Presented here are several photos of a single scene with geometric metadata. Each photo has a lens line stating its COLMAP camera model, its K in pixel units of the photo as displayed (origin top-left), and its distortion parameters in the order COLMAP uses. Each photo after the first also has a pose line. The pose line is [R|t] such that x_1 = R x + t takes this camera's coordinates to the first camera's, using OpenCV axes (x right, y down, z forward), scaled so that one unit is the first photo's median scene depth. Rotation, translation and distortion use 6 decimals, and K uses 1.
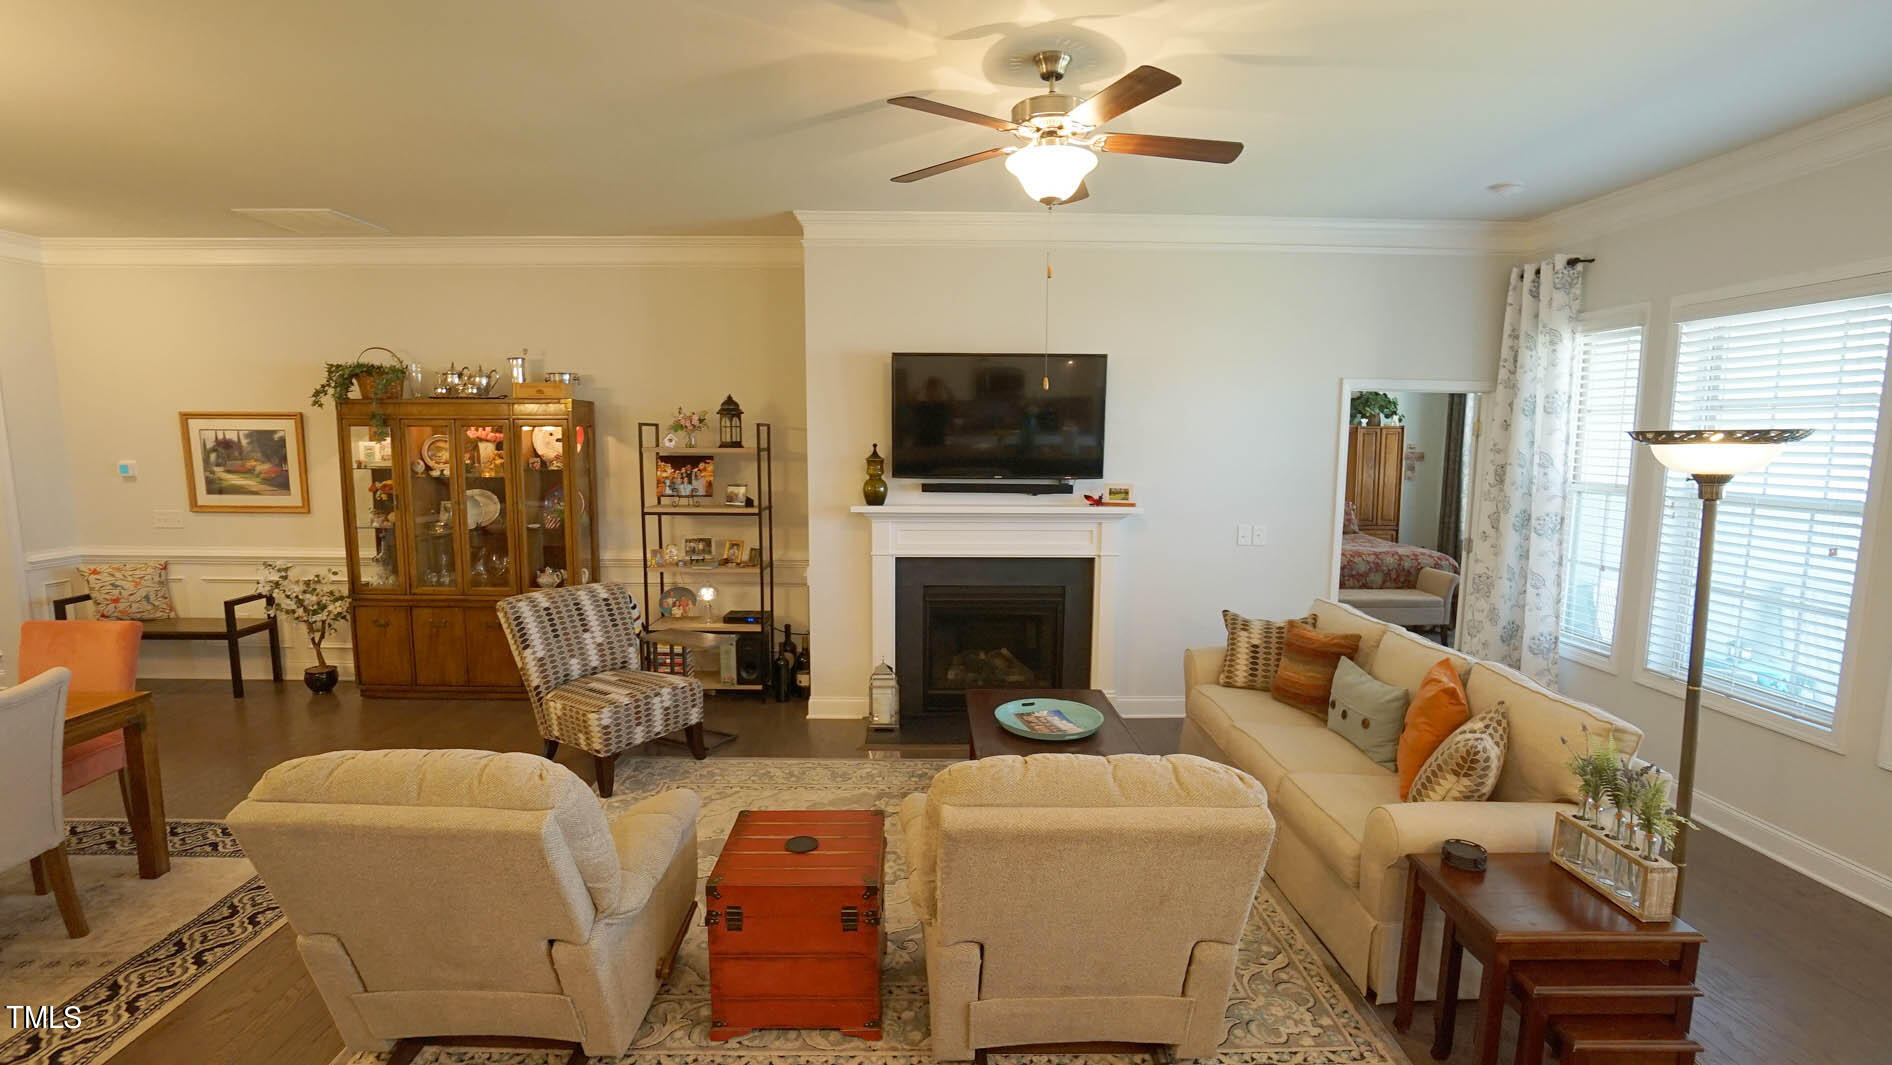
lens RADIAL K [[869.7, 0, 946.0], [0, 869.7, 532.5], [0, 0, 1]] dist [-0.064882, 0.012463]
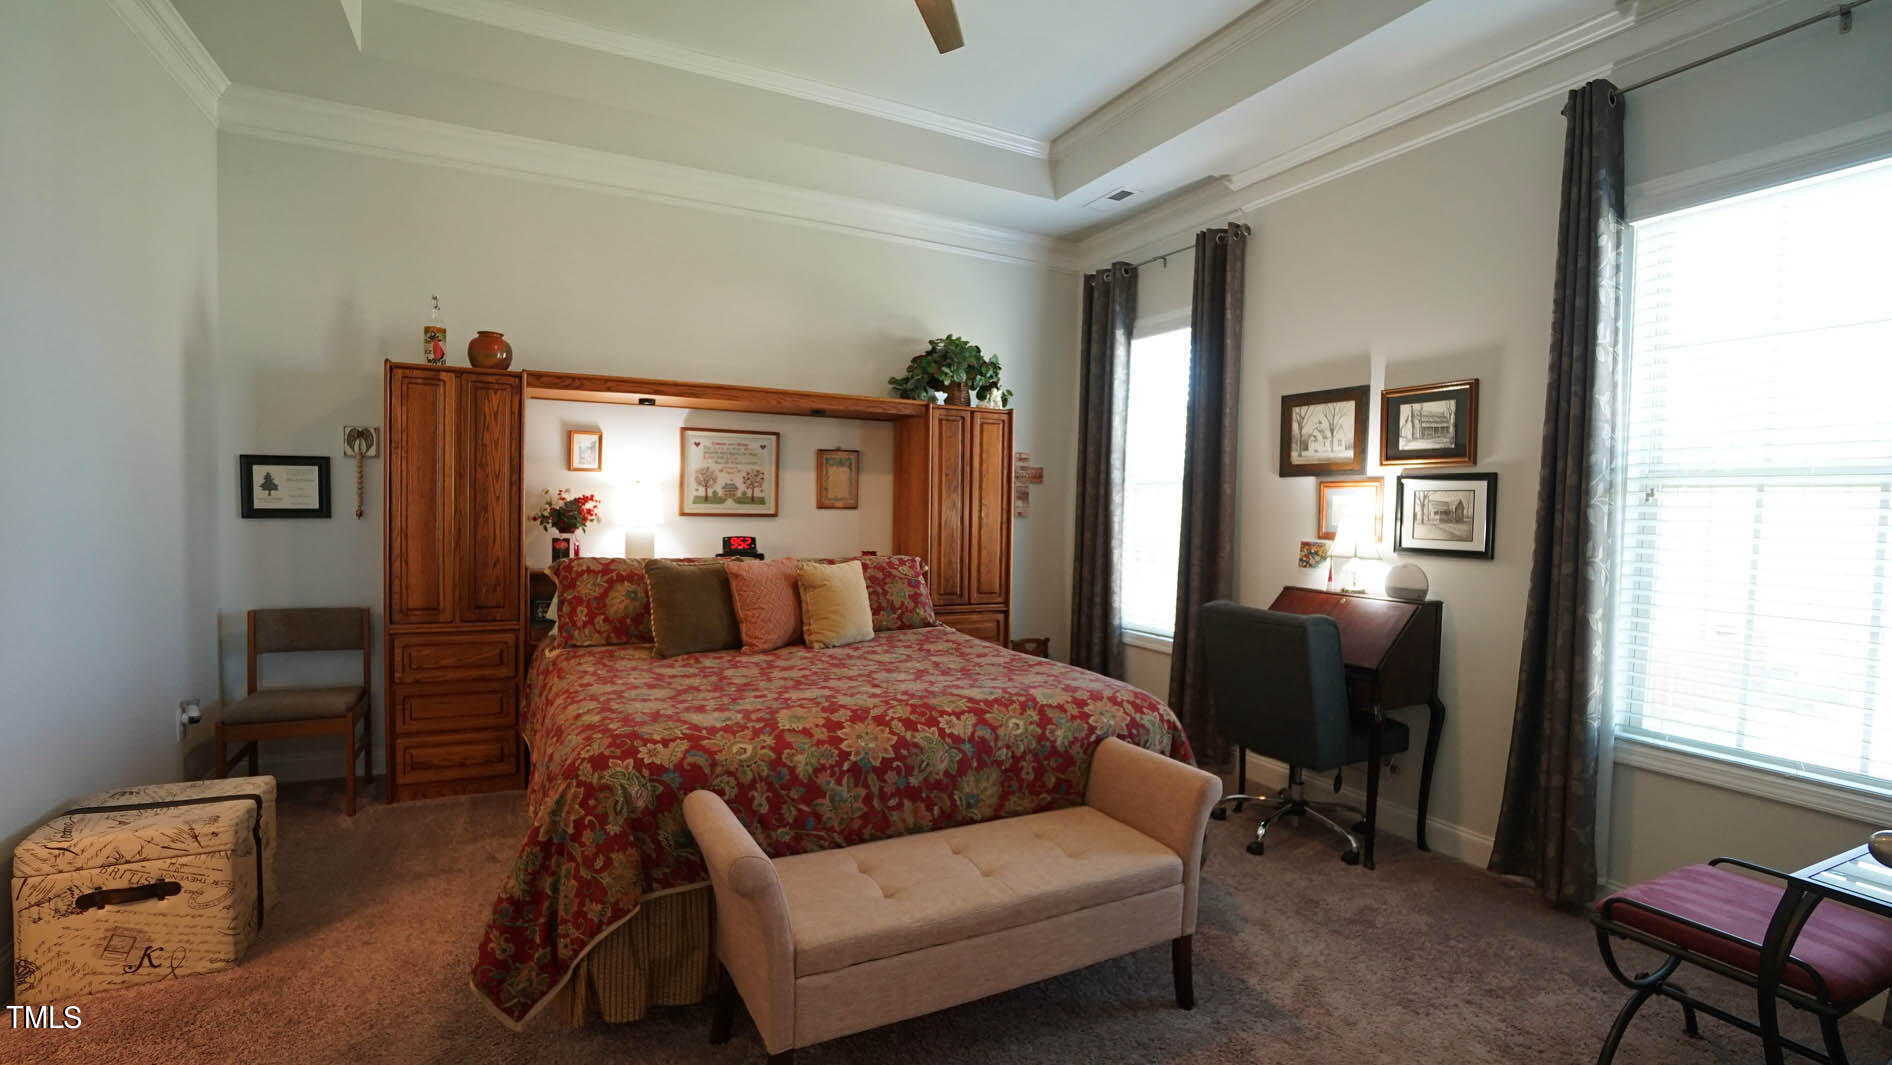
lens RADIAL K [[842.5, 0, 934.5], [0, 842.5, 541.4], [0, 0, 1]] dist [-0.061751, 0.021182]
pose [[0.907100, -0.005492, 0.420879, 0.277756], [0.031982, 0.997923, -0.055909, -0.018041], [-0.419698, 0.064176, 0.905392, 0.561020]]
